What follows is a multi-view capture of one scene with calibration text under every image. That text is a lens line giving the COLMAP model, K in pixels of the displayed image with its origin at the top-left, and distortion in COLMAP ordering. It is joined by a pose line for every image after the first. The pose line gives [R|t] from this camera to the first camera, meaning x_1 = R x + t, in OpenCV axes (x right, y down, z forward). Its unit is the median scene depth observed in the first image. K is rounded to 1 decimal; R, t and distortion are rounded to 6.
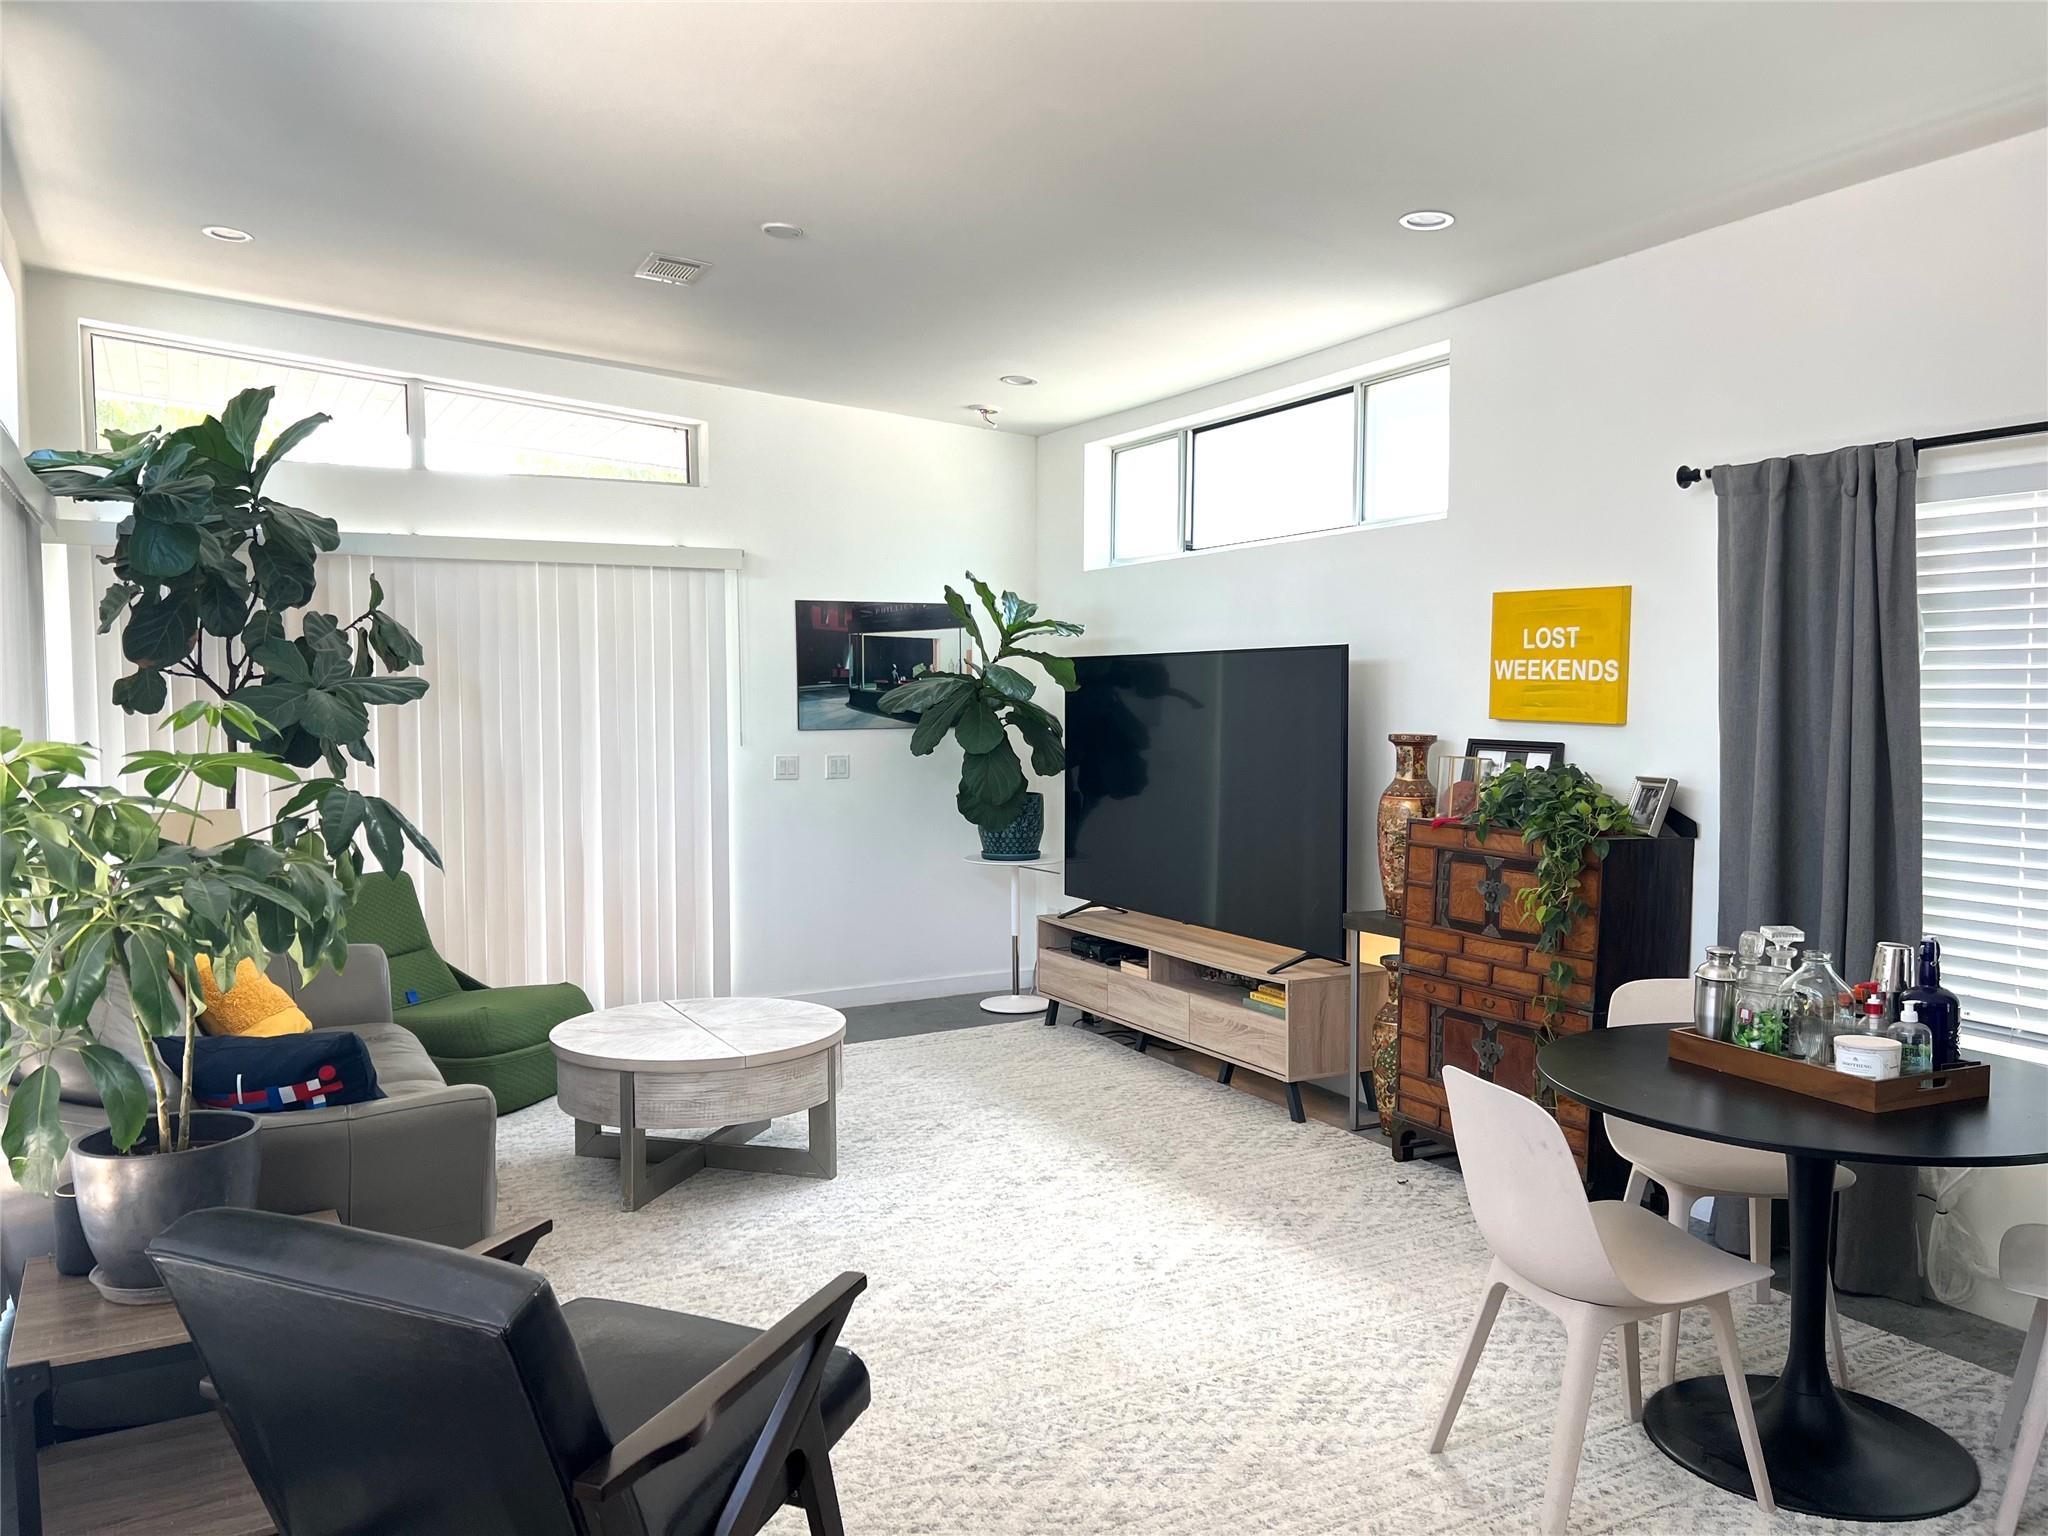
lens RADIAL K [[1546.4, 0, 1008.3], [0, 1546.4, 775.7], [0, 0, 1]] dist [0.058959, -0.064596]
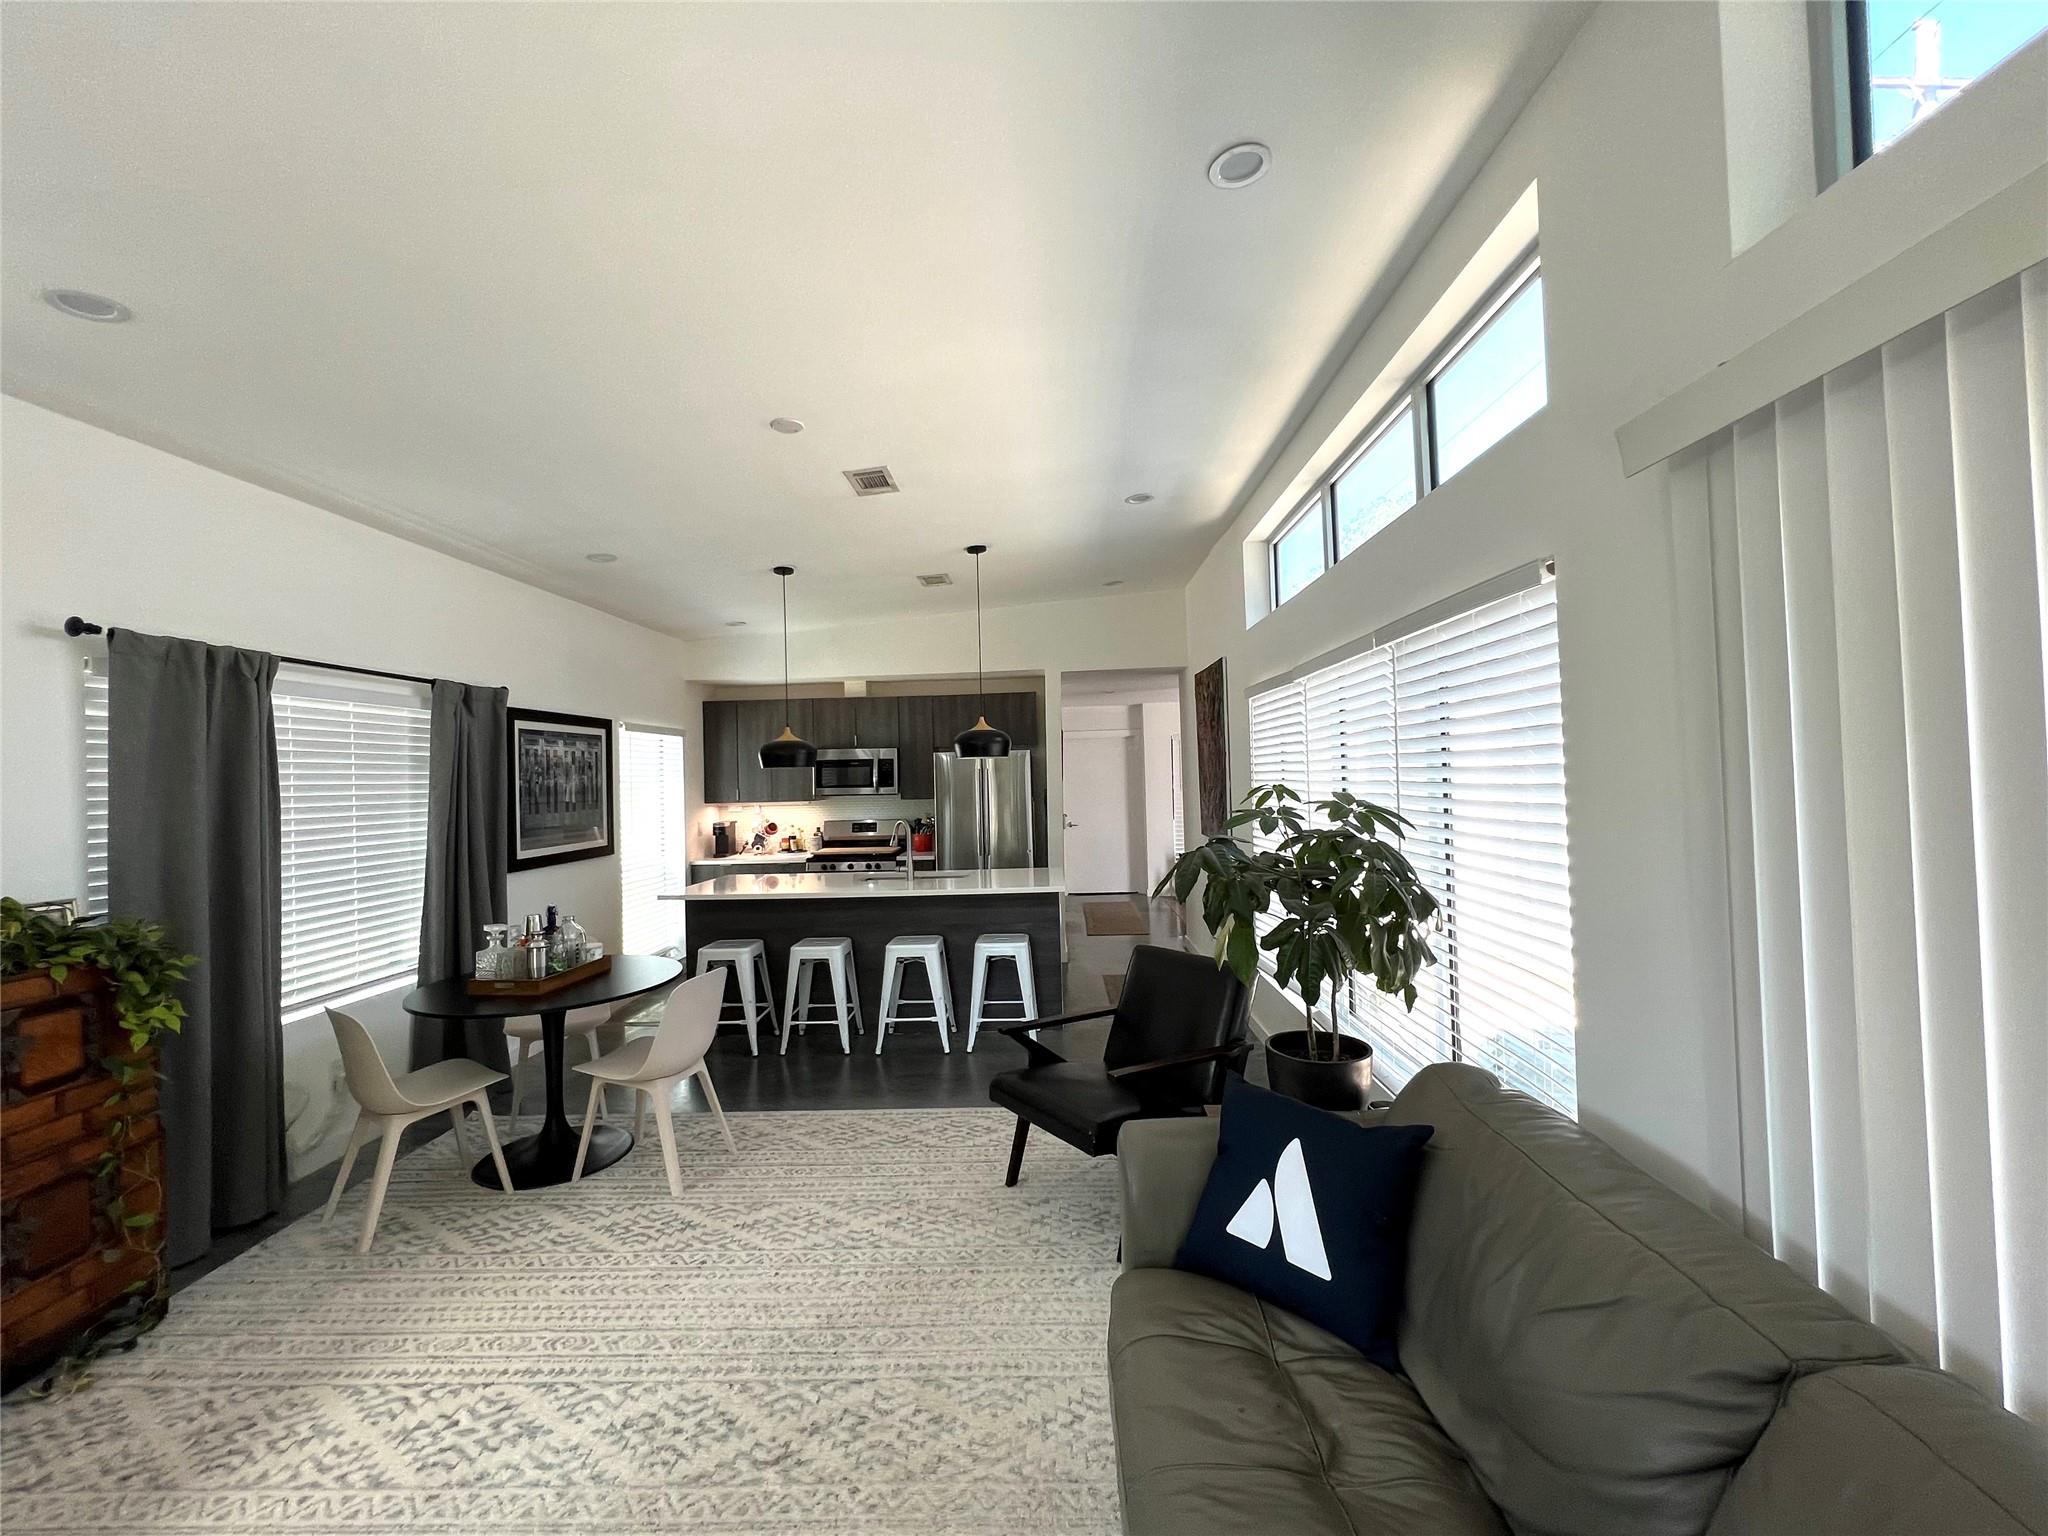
lens RADIAL K [[845.8, 0, 1020.9], [0, 845.8, 765.5], [0, 0, 1]] dist [-0.000775, 0.001196]
pose [[-0.863535, 0.035288, 0.503052, -0.354209], [0.059978, 0.997655, 0.032974, -0.056194], [-0.500709, 0.058646, -0.863627, 0.932953]]
